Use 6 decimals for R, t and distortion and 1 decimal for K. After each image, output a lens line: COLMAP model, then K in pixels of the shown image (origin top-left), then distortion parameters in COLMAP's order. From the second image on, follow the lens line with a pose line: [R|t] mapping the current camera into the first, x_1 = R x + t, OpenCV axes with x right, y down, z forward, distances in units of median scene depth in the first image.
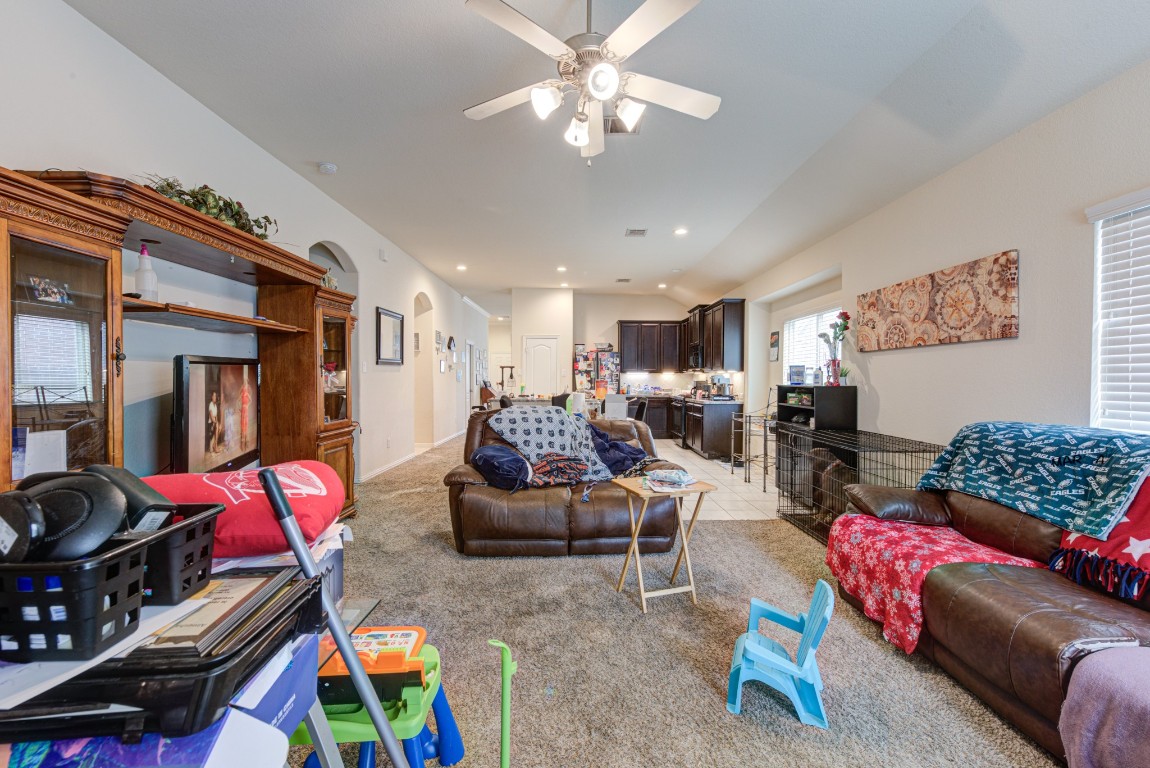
lens RADIAL K [[473.8, 0, 575.4], [0, 473.8, 386.5], [0, 0, 1]] dist [0.004968, -0.003556]
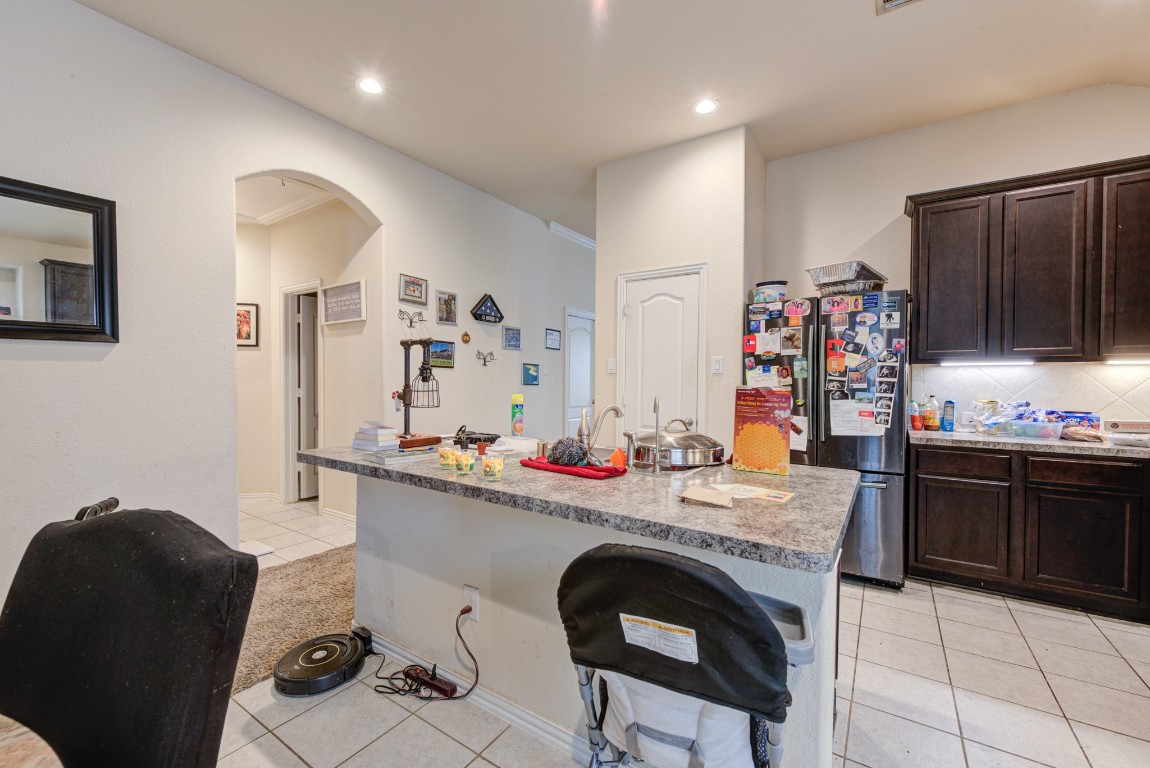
lens RADIAL K [[473.8, 0, 575.4], [0, 473.8, 386.5], [0, 0, 1]] dist [0.004968, -0.003556]
pose [[0.830480, 0.011191, -0.556936, 0.110545], [-0.012369, 0.999922, 0.001649, -0.014529], [0.556911, 0.005519, 0.830554, 0.804103]]
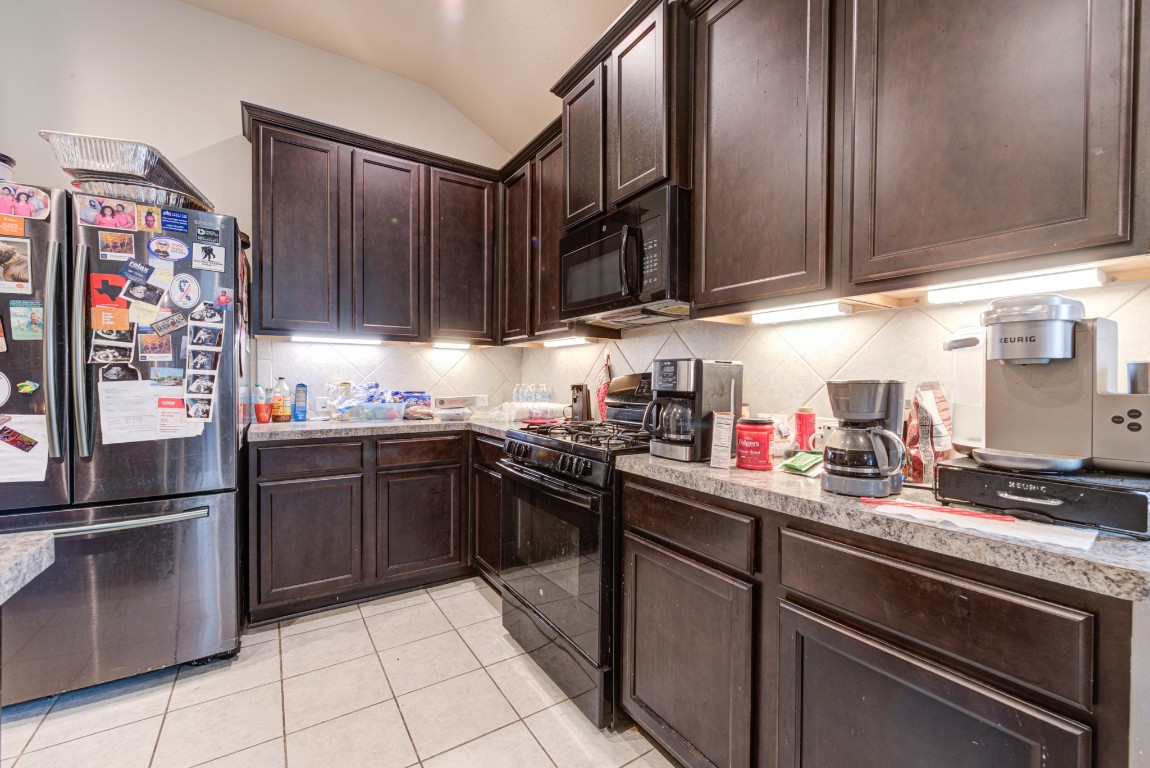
lens RADIAL K [[473.8, 0, 575.4], [0, 473.8, 386.5], [0, 0, 1]] dist [0.004968, -0.003556]
pose [[0.843419, -0.003137, 0.537248, 0.134287], [0.003540, 0.999994, 0.000282, -0.002689], [-0.537245, 0.001664, 0.843425, 0.940812]]
